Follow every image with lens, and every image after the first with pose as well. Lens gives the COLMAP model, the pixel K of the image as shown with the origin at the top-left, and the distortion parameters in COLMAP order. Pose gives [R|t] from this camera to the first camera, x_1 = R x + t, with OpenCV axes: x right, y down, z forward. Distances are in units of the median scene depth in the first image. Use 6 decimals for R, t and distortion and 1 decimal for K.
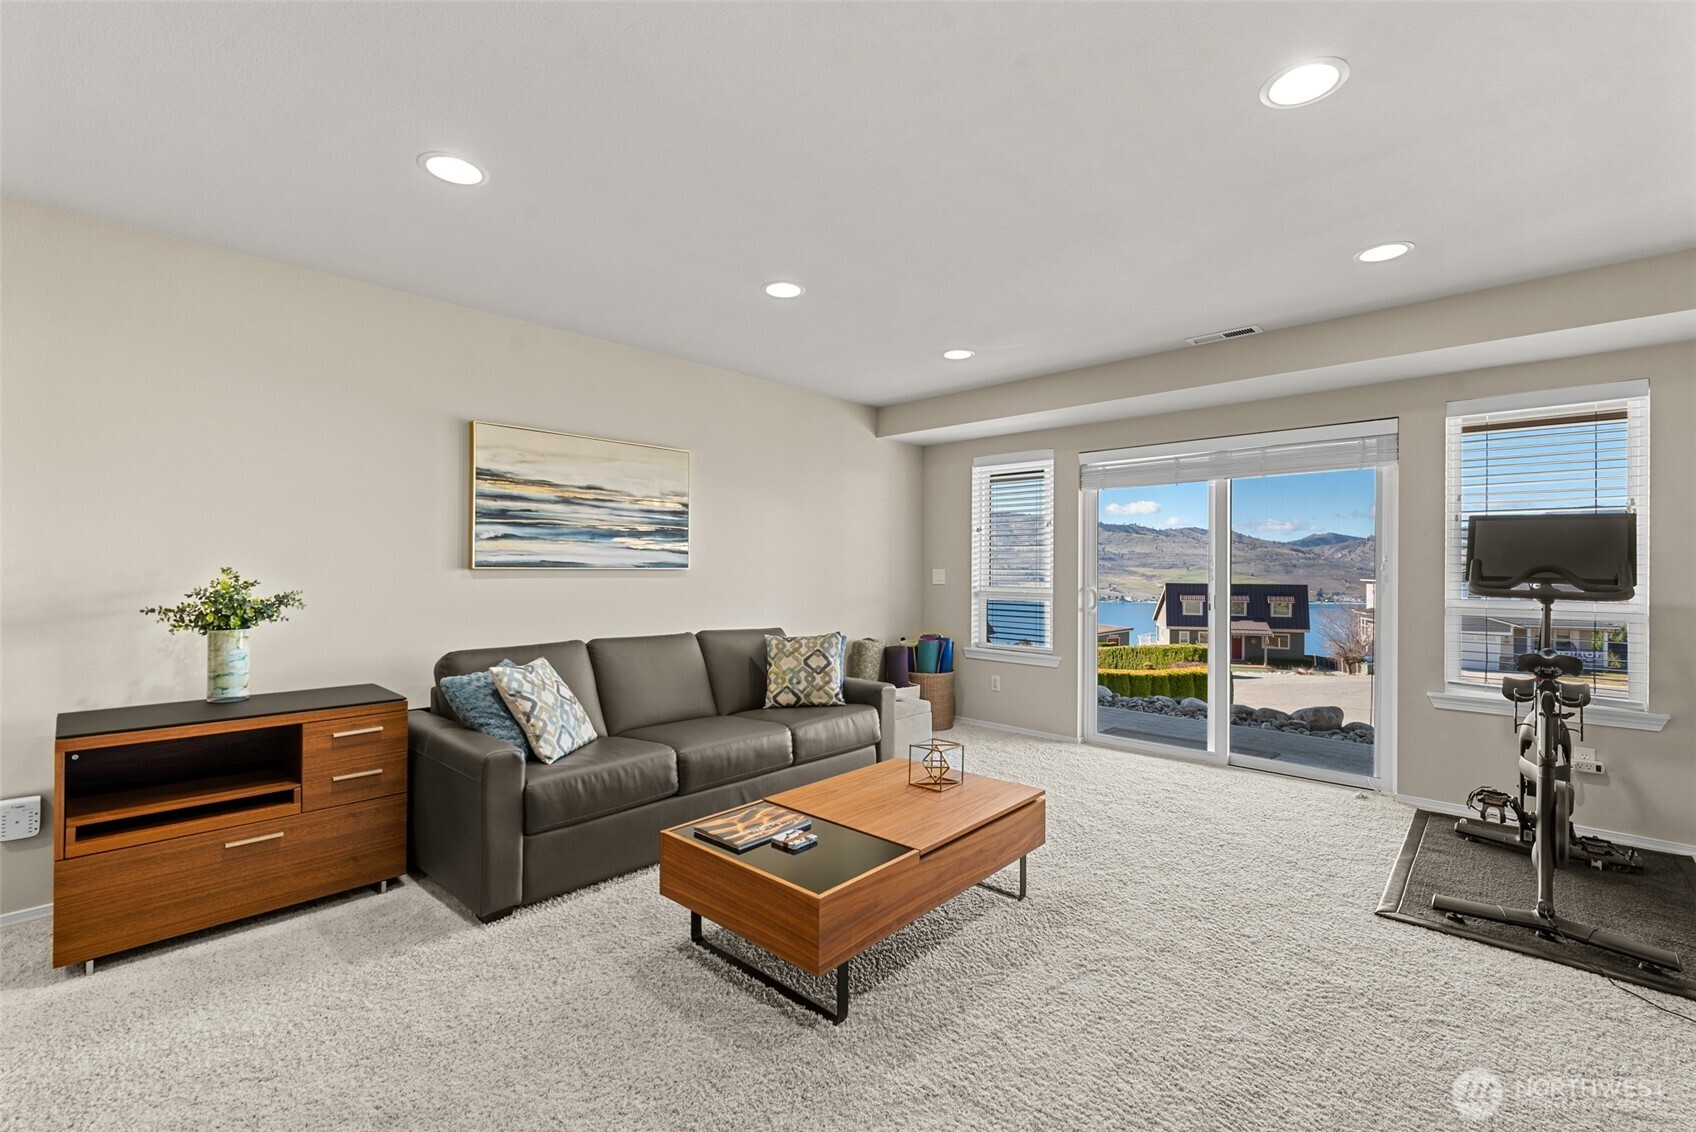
lens RADIAL K [[740.9, 0, 869.0], [0, 740.9, 560.4], [0, 0, 1]] dist [0.003722, -0.000518]
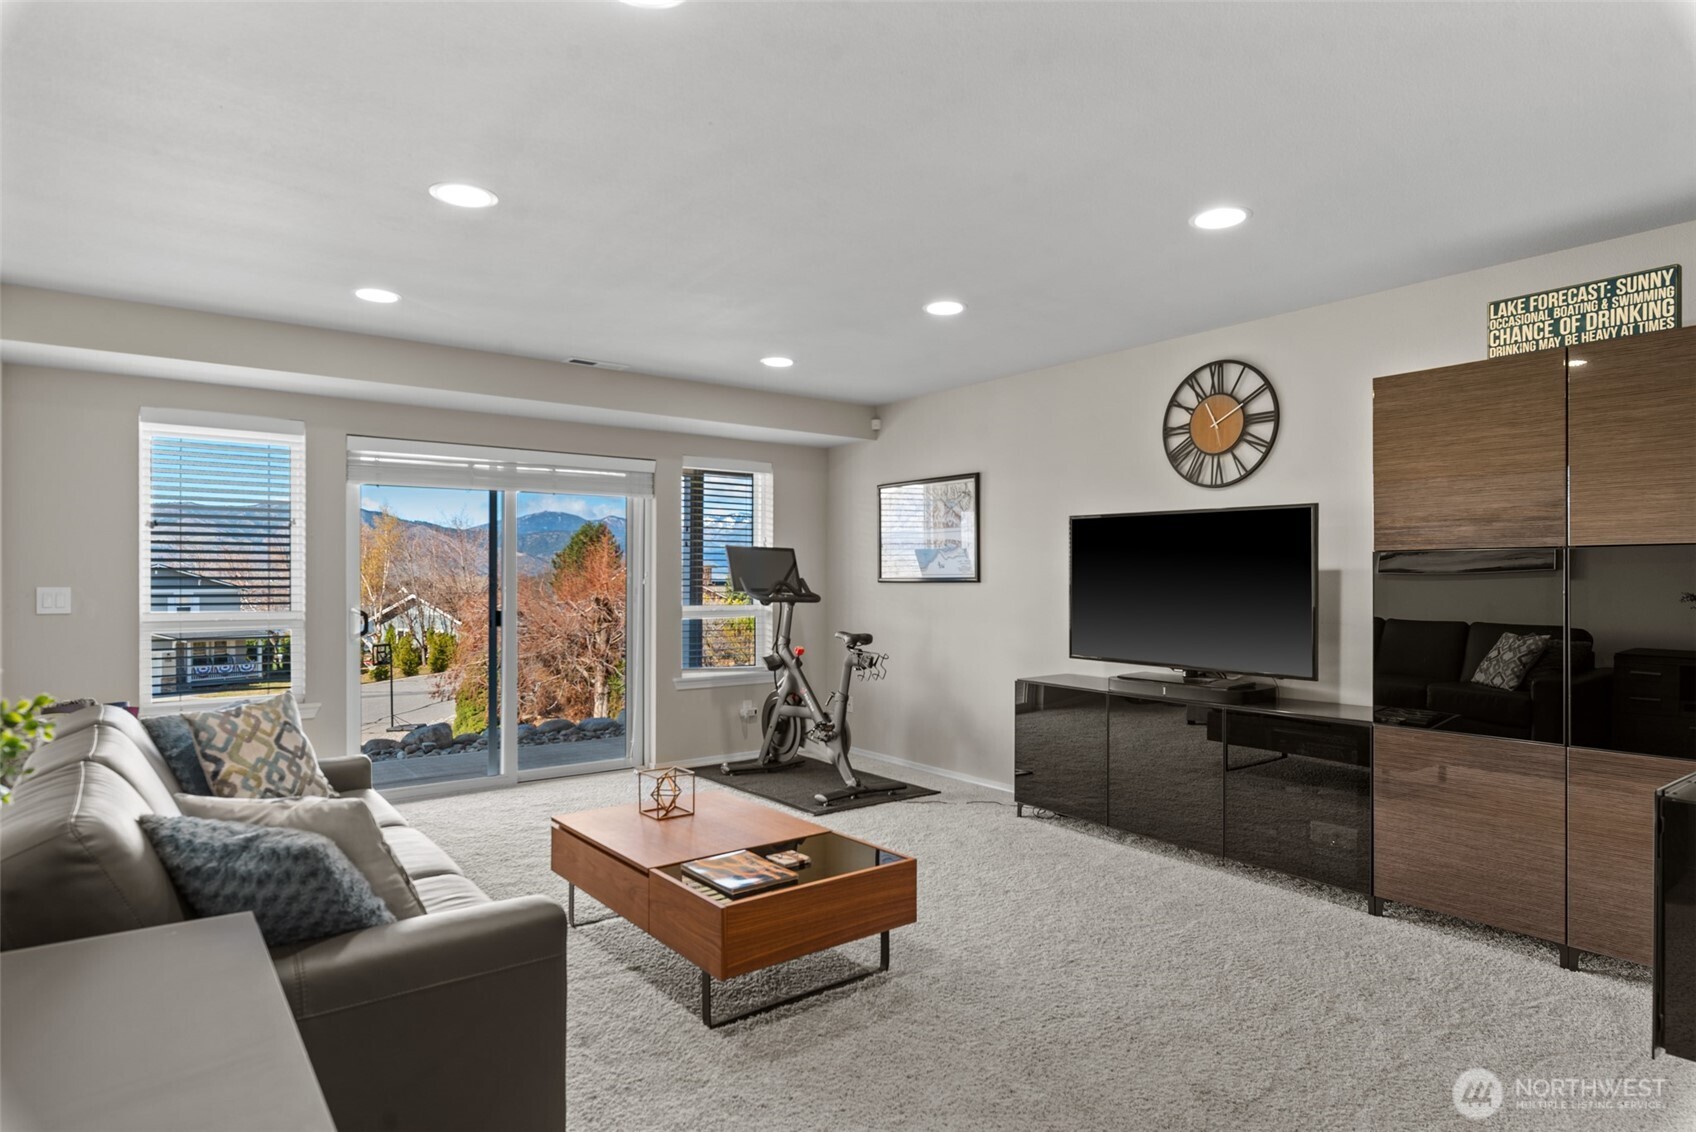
lens RADIAL K [[974.6, 0, 844.6], [0, 974.6, 576.6], [0, 0, 1]] dist [-0.004631, 0.004236]
pose [[0.164988, -0.003652, 0.986289, -0.803941], [-0.010885, 0.999926, 0.005523, -0.011050], [-0.986235, -0.011647, 0.164936, 0.407073]]
